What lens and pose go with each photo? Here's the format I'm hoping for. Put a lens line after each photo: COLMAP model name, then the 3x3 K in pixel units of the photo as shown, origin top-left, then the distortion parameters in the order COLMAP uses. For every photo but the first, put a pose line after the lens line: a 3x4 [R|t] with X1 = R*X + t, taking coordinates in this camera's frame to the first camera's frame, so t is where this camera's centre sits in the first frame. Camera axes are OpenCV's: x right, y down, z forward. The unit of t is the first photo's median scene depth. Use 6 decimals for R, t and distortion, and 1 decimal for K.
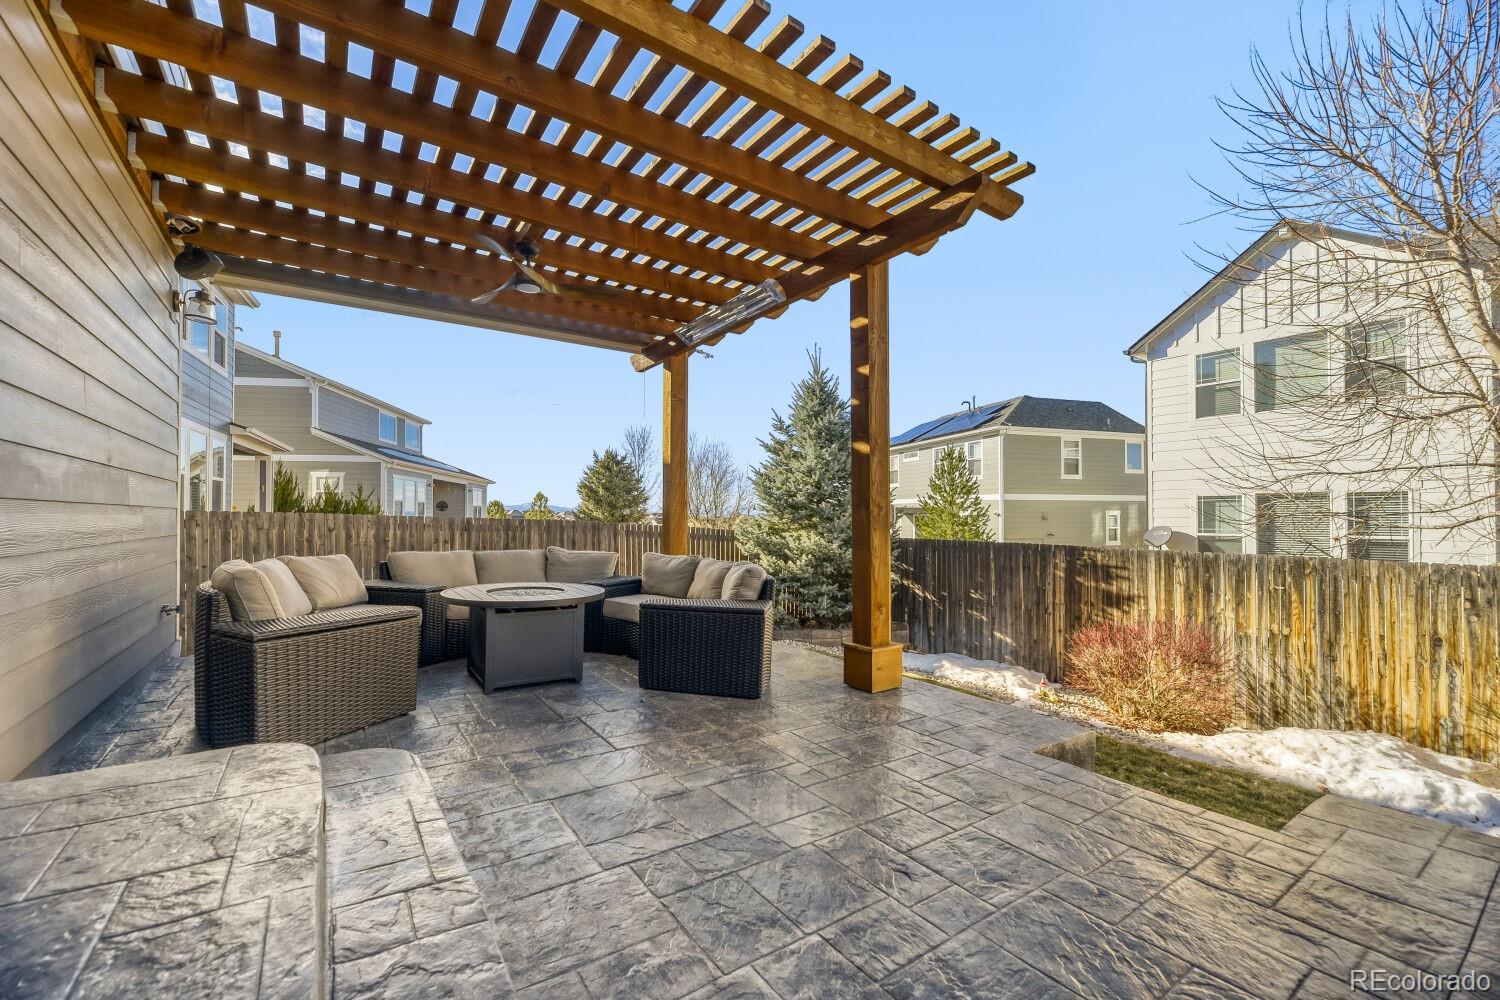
lens RADIAL K [[614.3, 0, 748.5], [0, 614.3, 508.1], [0, 0, 1]] dist [-0.006352, -0.000228]
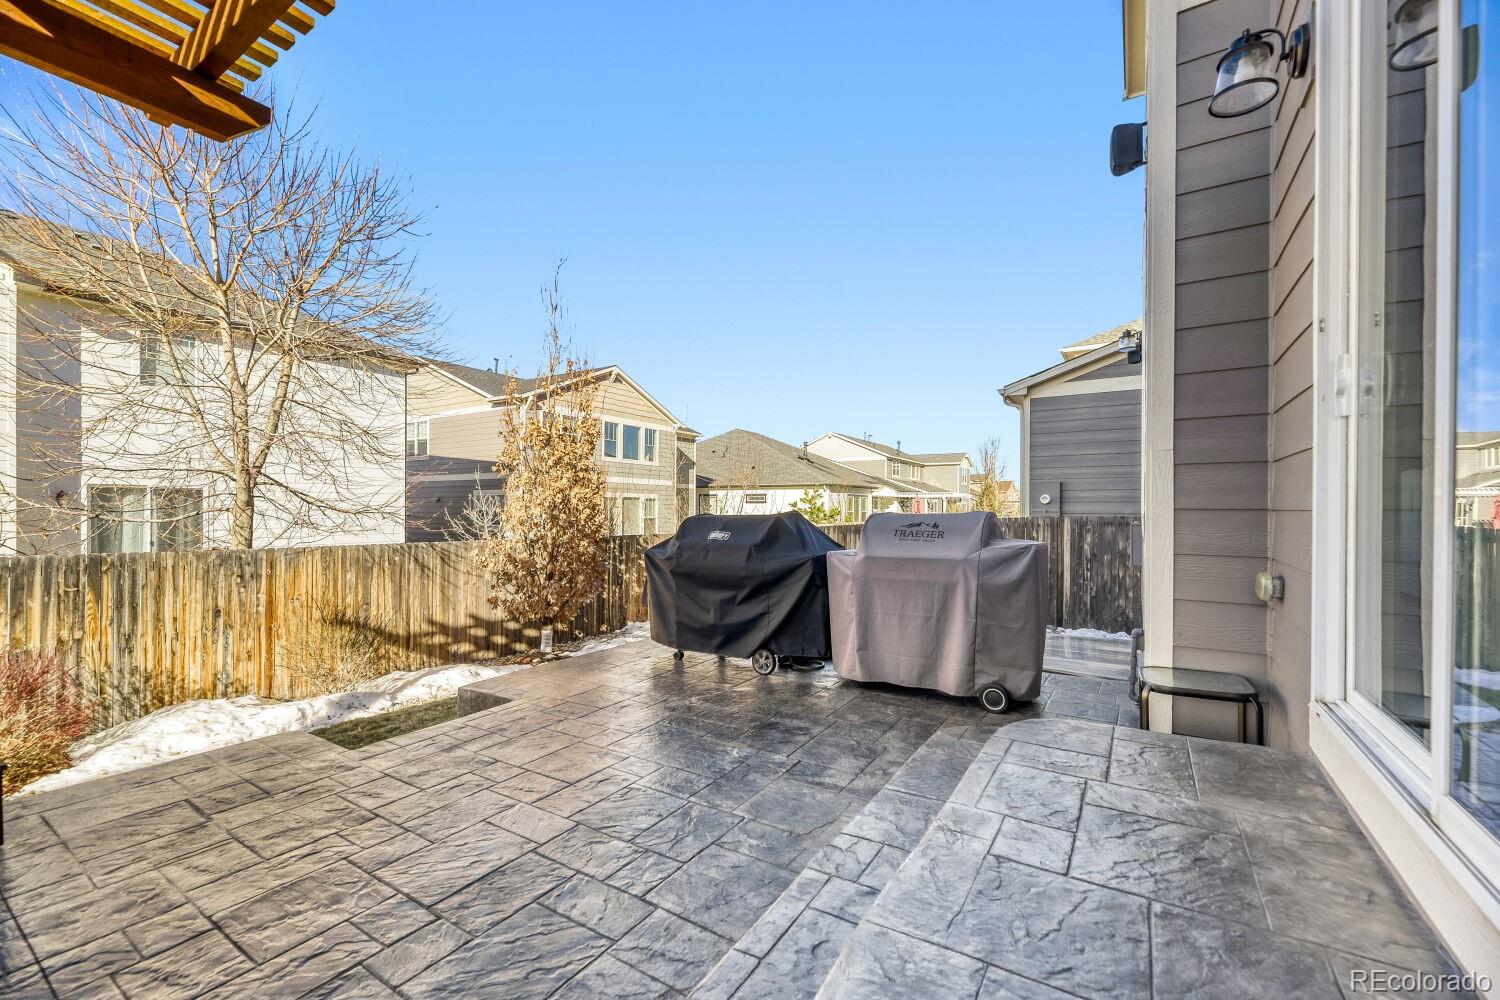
lens RADIAL K [[628.2, 0, 747.0], [0, 628.2, 510.5], [0, 0, 1]] dist [-0.000992, 0.000070]
pose [[-0.392154, -0.003158, 0.919894, -0.491385], [-0.018429, 0.999820, -0.004424, -0.004431], [-0.919715, -0.018688, -0.392142, 0.532881]]
